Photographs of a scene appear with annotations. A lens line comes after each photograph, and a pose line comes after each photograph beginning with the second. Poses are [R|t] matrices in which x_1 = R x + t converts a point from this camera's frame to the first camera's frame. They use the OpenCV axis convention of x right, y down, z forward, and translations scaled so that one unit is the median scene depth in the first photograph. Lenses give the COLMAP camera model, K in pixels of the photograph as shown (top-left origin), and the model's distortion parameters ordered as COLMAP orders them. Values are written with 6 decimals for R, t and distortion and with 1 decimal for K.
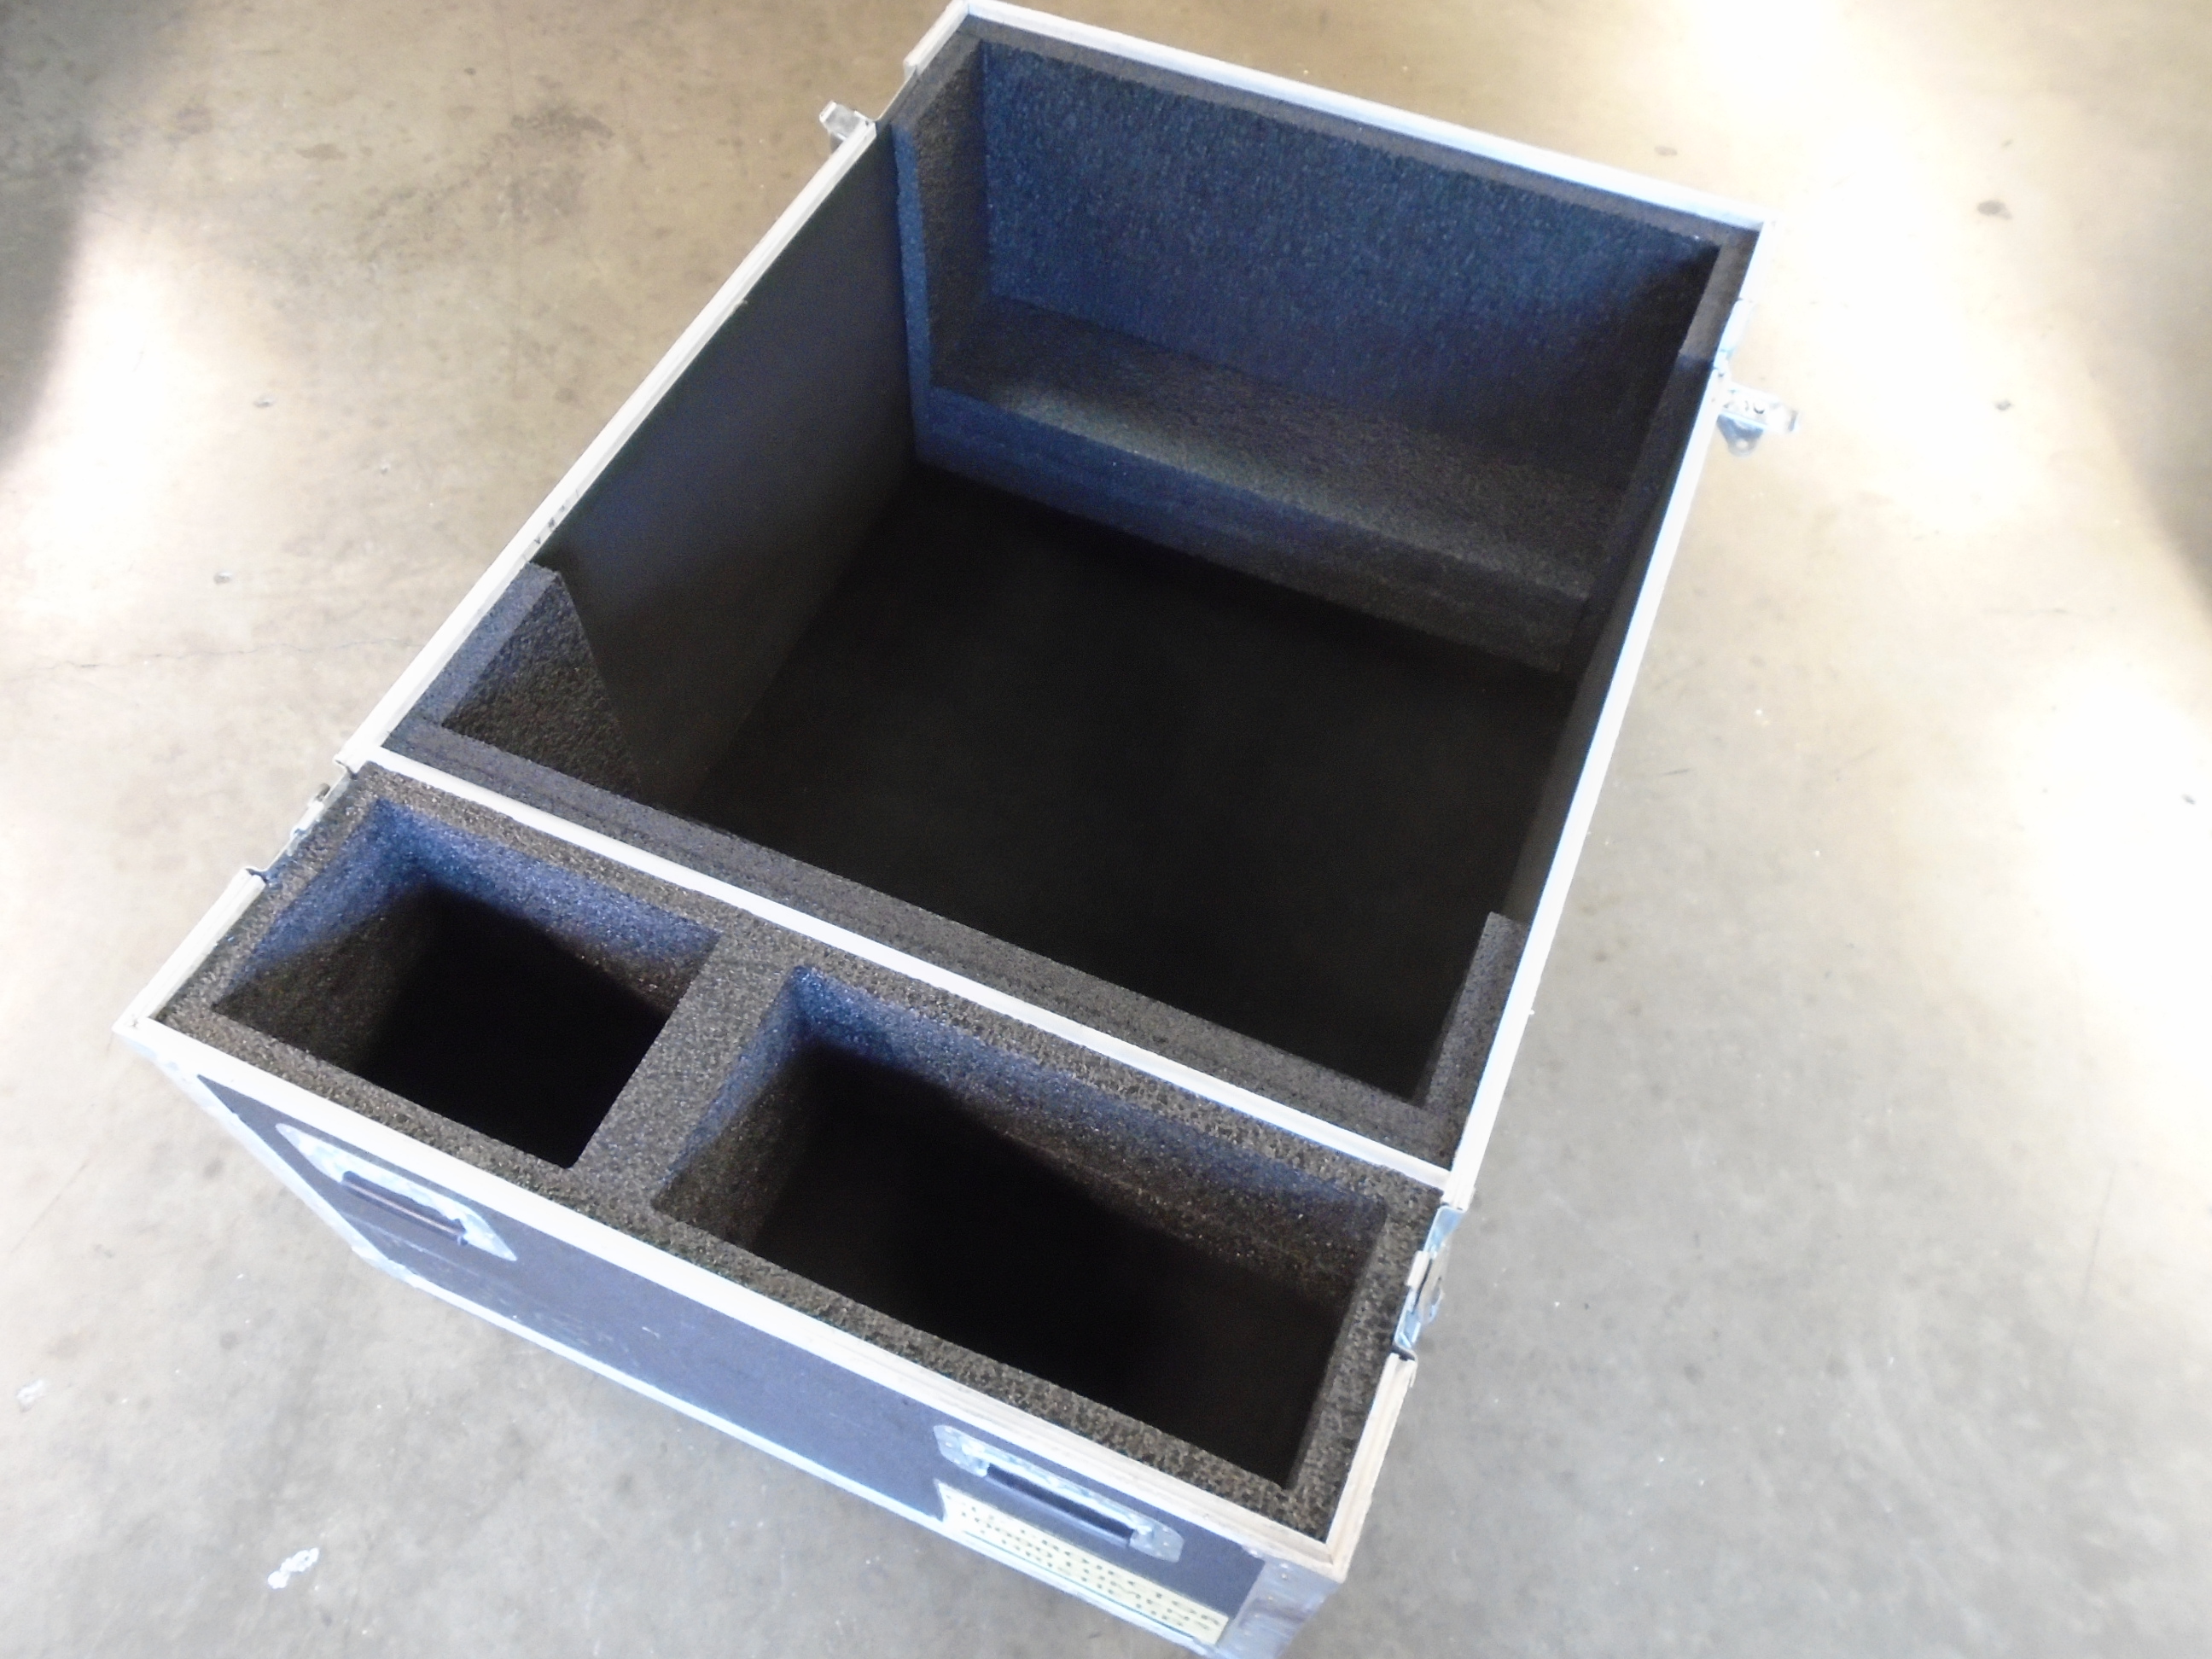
lens RADIAL K [[1680.8, 0, 1092.8], [0, 1680.8, 825.2], [0, 0, 1]] dist [0.001900, -0.005668]
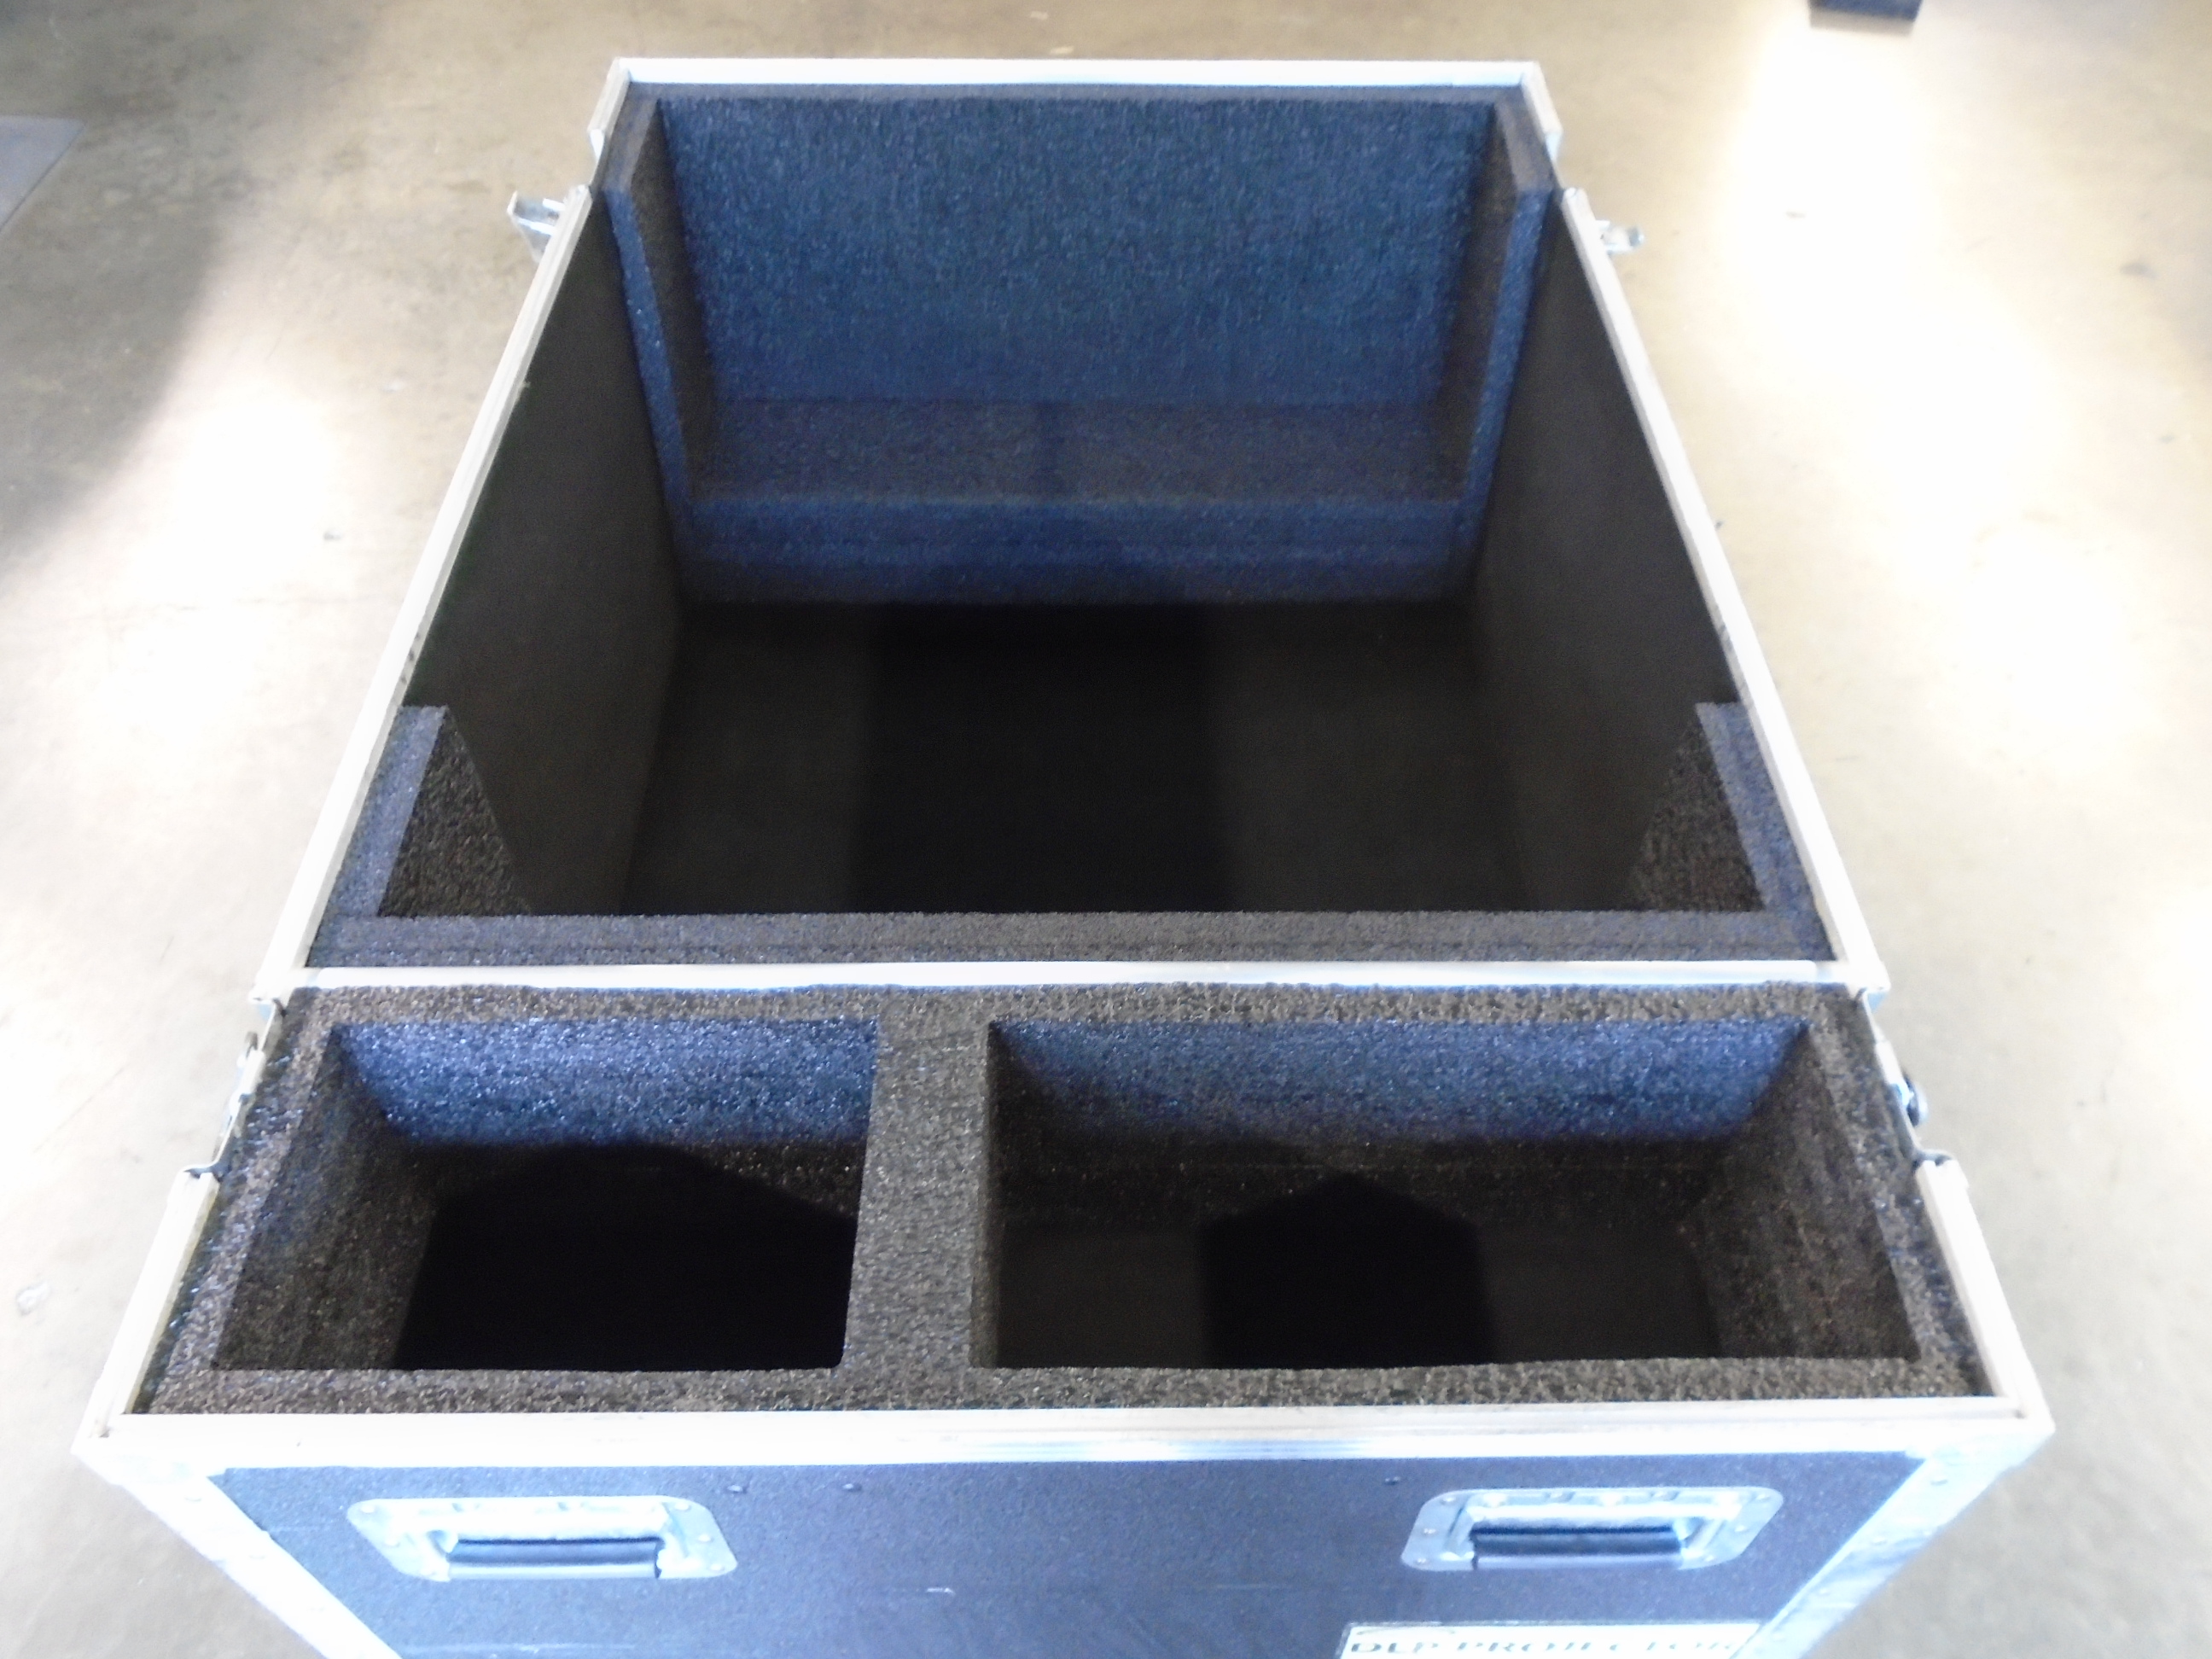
lens RADIAL K [[1682.6, 0, 1096.8], [0, 1682.6, 834.3], [0, 0, 1]] dist [-0.003681, 0.000966]
pose [[0.915731, -0.311764, 0.253457, -0.256827], [0.344480, 0.933886, -0.095869, 0.080681], [-0.206811, 0.175101, 0.962584, 0.205870]]
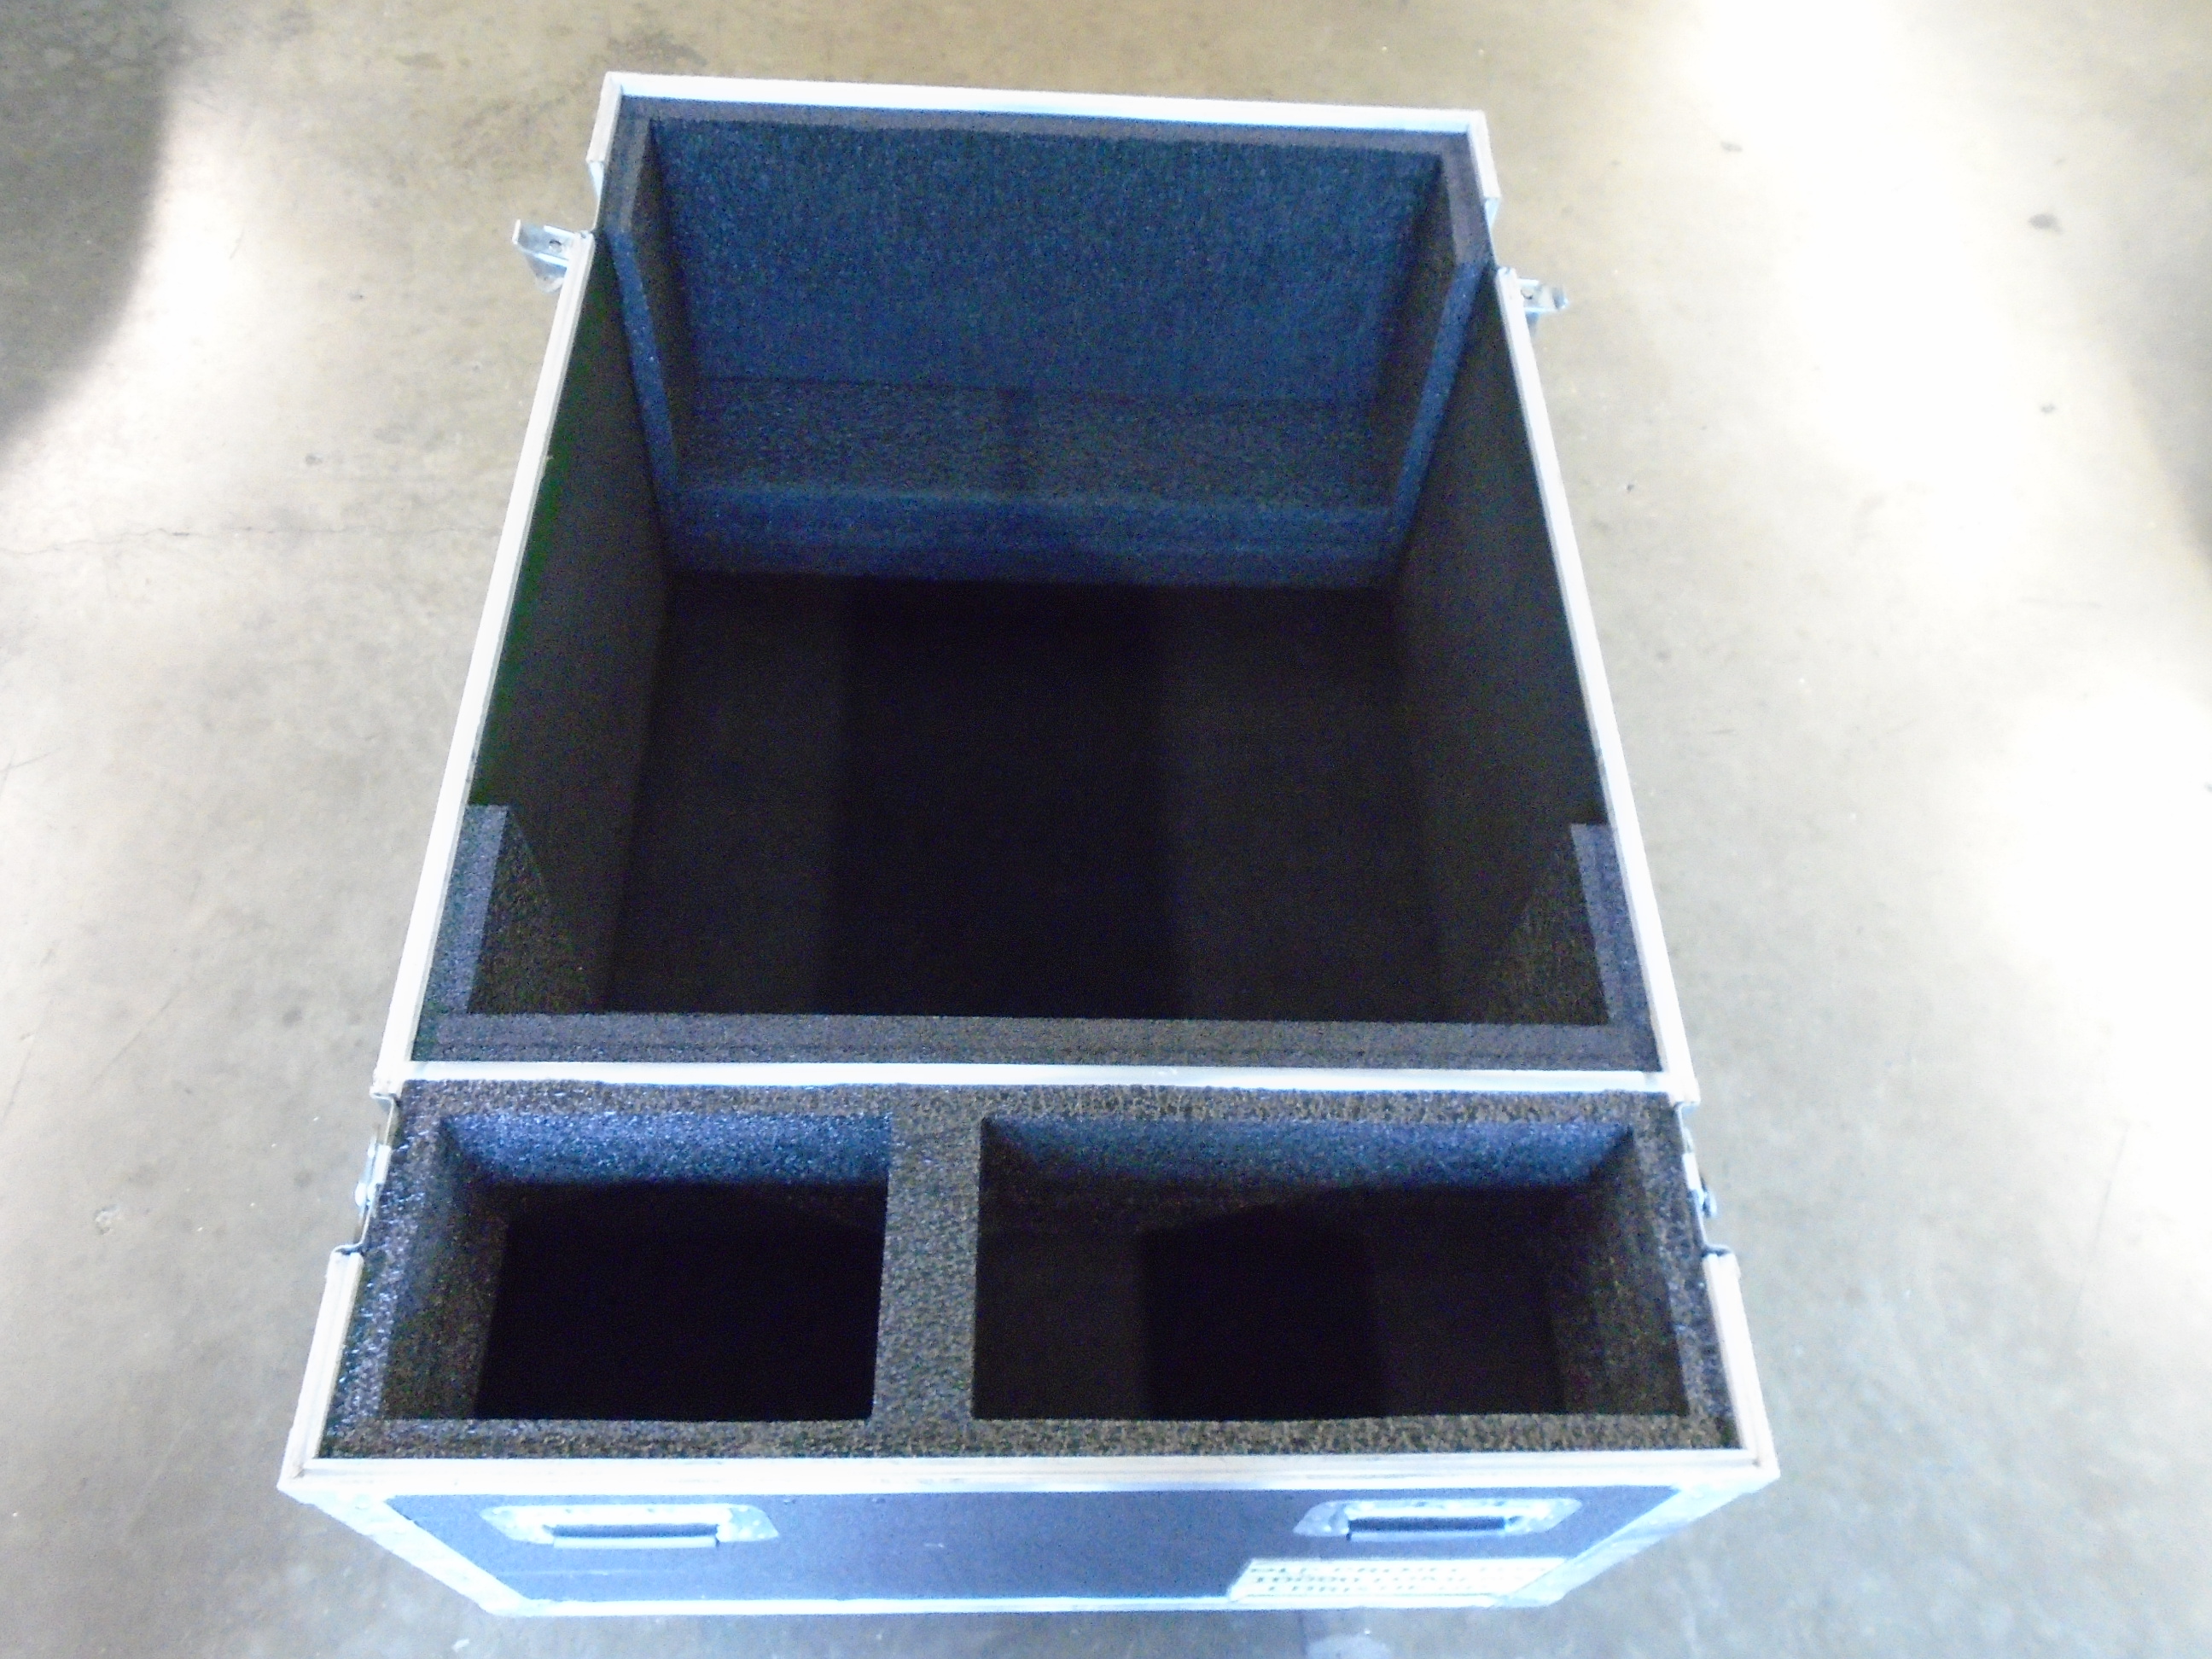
lens RADIAL K [[1680.8, 0, 1092.8], [0, 1680.8, 825.2], [0, 0, 1]] dist [0.001900, -0.005668]
pose [[0.912260, -0.325992, 0.248013, -0.257472], [0.322013, 0.944979, 0.057644, -0.091439], [-0.253158, 0.027277, 0.967040, 0.058686]]
